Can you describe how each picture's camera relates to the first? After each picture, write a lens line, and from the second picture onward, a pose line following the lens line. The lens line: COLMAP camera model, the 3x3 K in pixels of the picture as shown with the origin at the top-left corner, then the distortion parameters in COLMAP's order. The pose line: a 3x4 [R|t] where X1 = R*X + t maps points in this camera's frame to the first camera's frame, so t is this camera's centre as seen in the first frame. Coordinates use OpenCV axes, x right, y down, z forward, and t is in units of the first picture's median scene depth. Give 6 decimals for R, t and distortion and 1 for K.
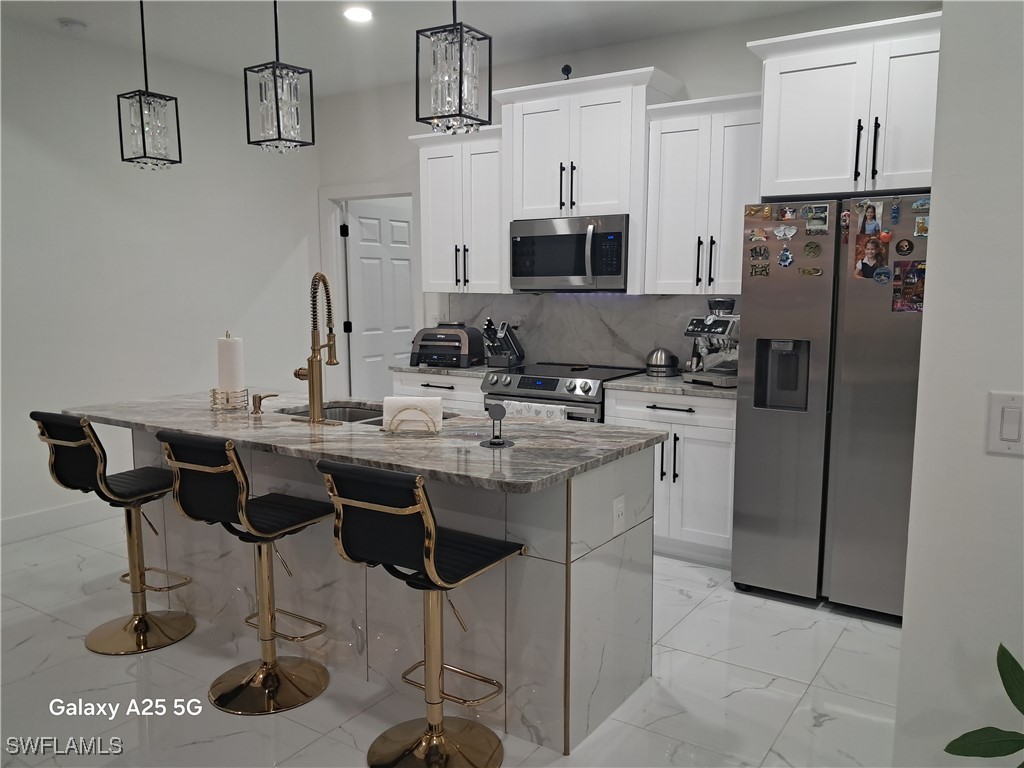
lens RADIAL K [[798.7, 0, 512.0], [0, 798.7, 384.0], [0, 0, 1]] dist [0.135936, -0.229352]
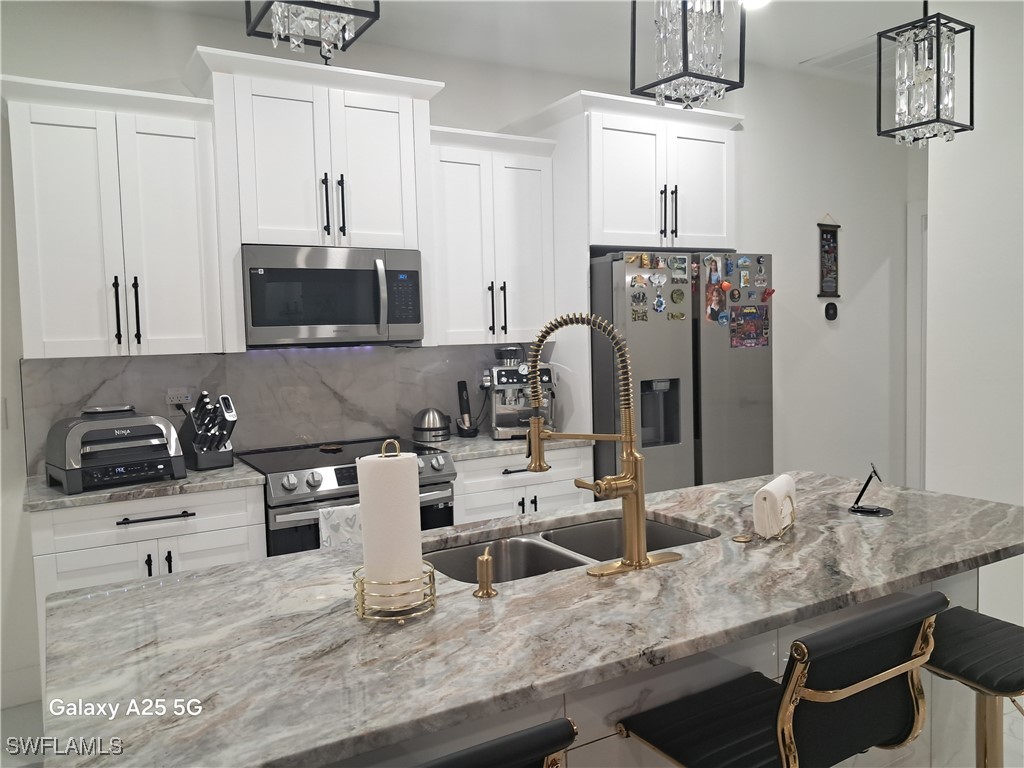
lens RADIAL K [[798.7, 0, 512.0], [0, 798.7, 384.0], [0, 0, 1]] dist [0.135936, -0.229352]
pose [[0.439892, -0.073427, 0.895044, -0.571033], [0.139791, 0.990102, 0.012521, -0.073152], [-0.887104, 0.119611, 0.445802, 0.576067]]
